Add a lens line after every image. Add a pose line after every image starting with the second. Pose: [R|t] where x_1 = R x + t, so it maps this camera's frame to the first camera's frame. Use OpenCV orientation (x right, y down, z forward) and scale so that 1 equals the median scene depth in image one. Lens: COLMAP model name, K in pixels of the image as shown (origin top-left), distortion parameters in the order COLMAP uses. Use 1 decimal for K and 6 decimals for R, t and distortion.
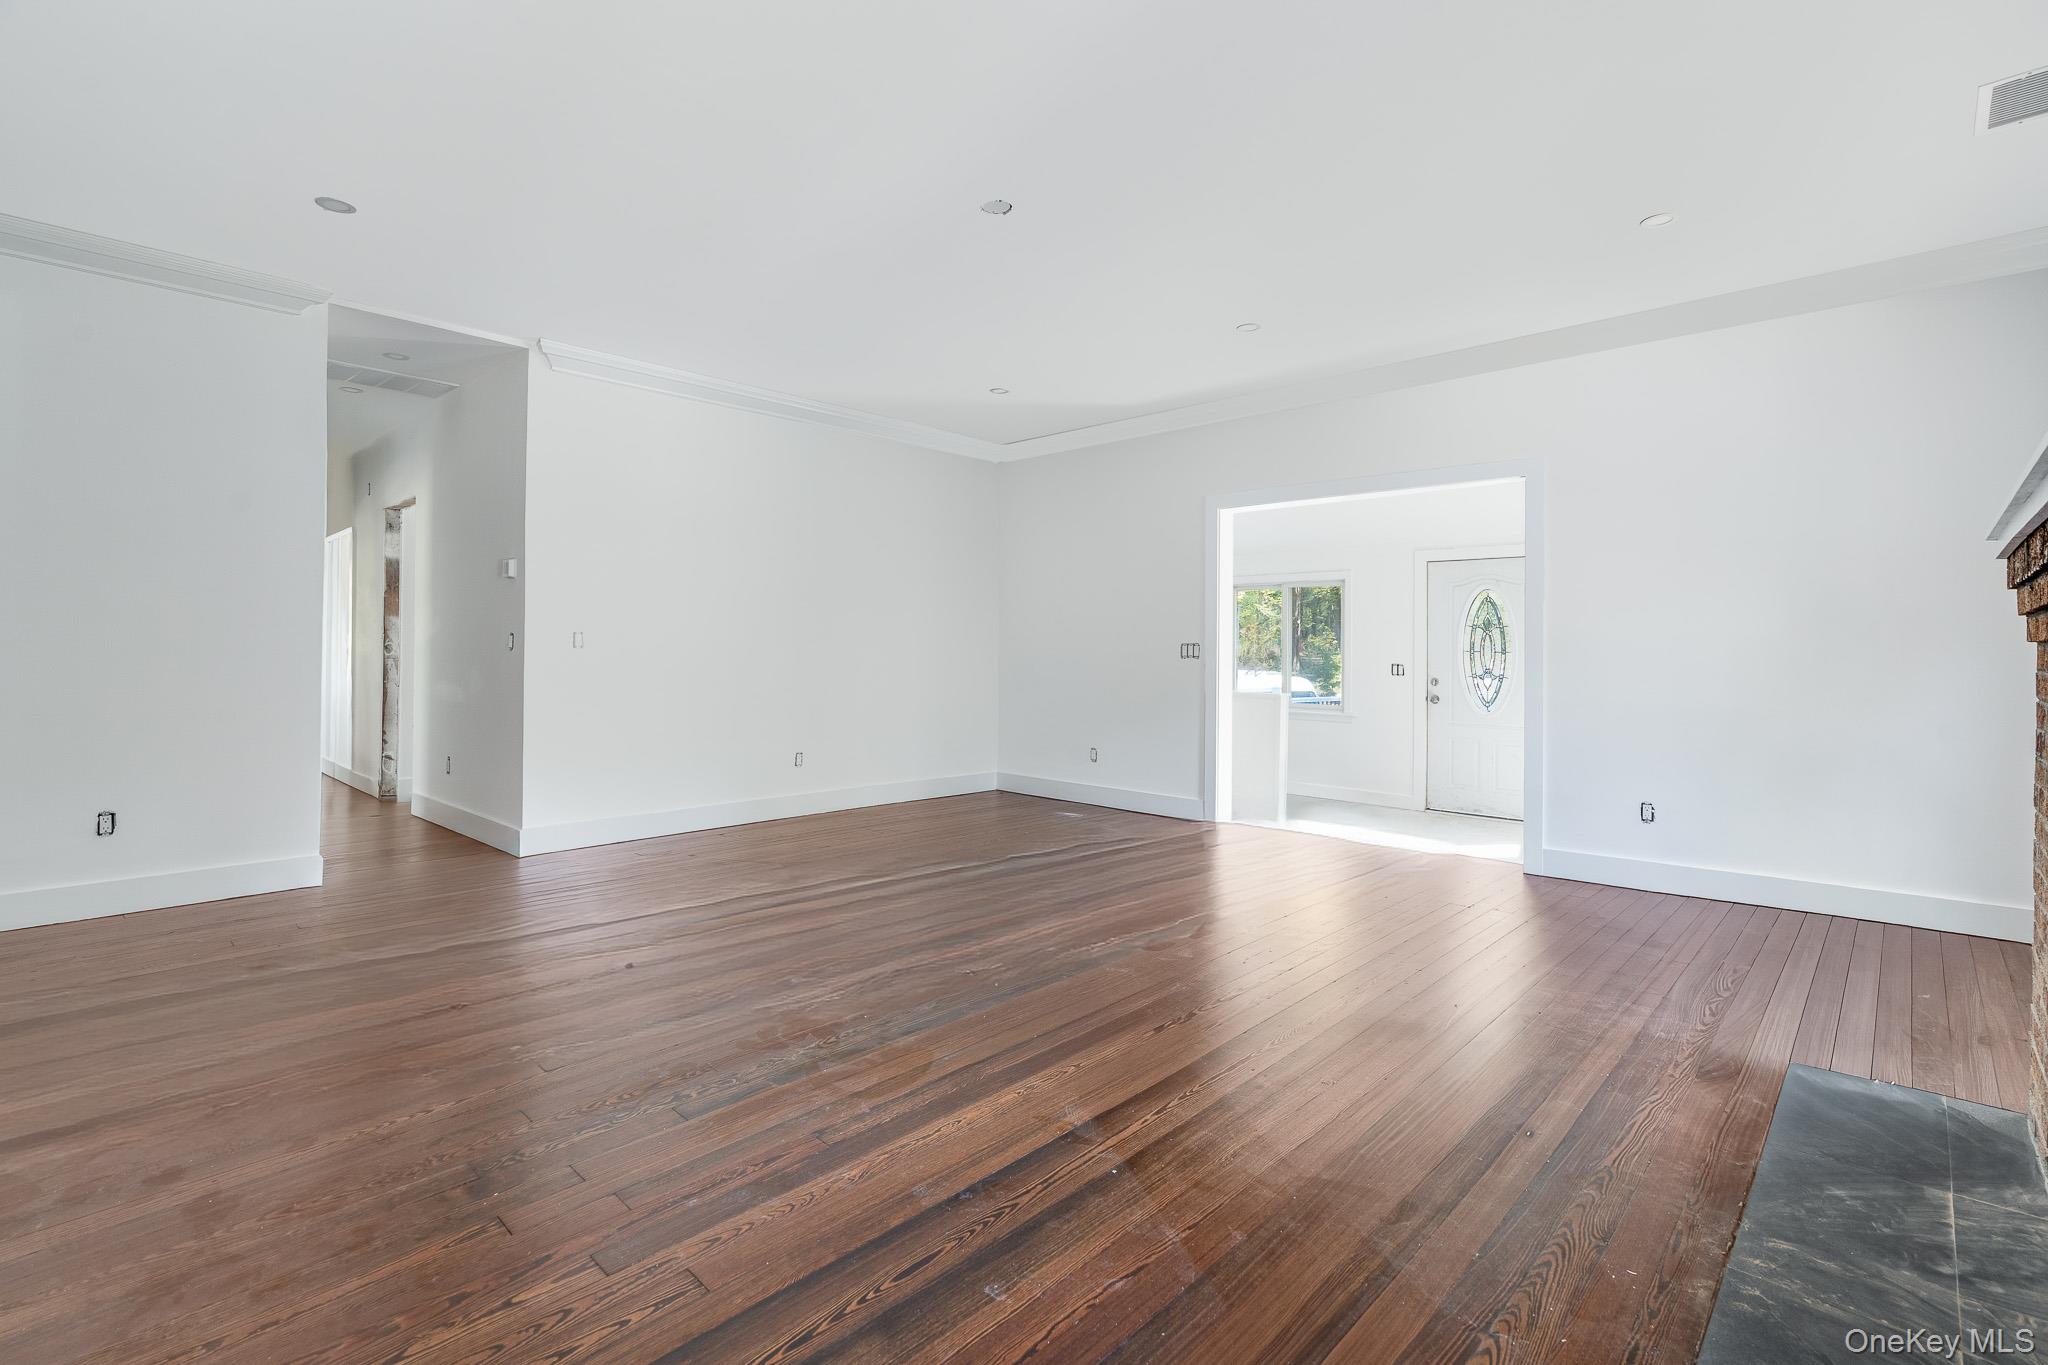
lens RADIAL K [[962.3, 0, 1019.5], [0, 962.3, 637.3], [0, 0, 1]] dist [0.000374, -0.000024]
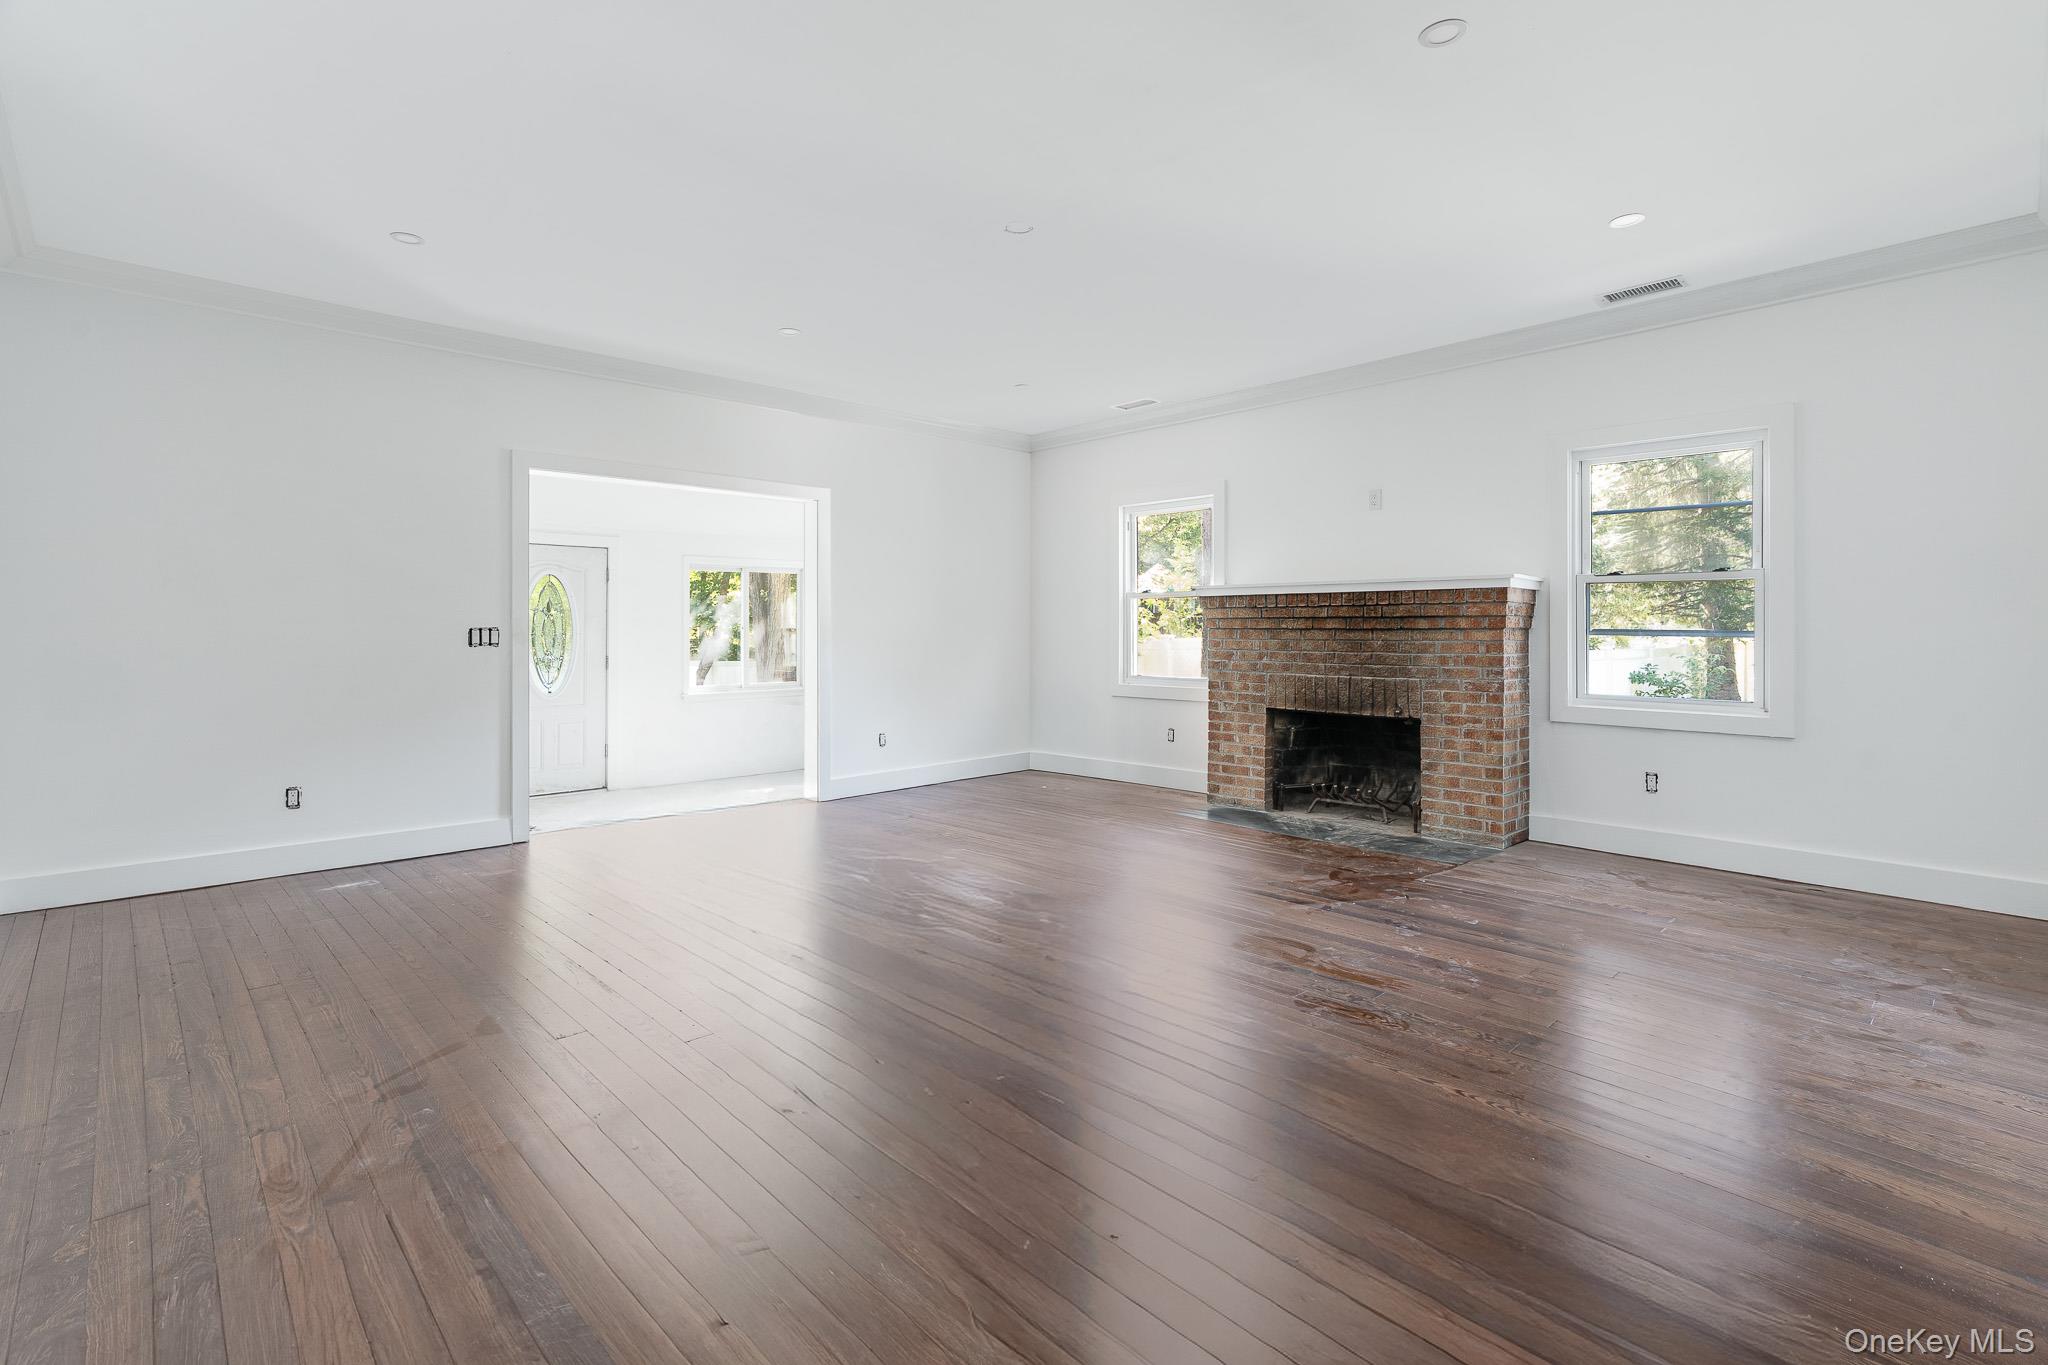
lens RADIAL K [[962.3, 0, 1019.5], [0, 962.3, 637.3], [0, 0, 1]] dist [0.000374, -0.000024]
pose [[0.081817, -0.012378, 0.996570, -0.641037], [0.008516, 0.999895, 0.011720, 0.009410], [-0.996611, 0.007528, 0.081914, 0.542178]]
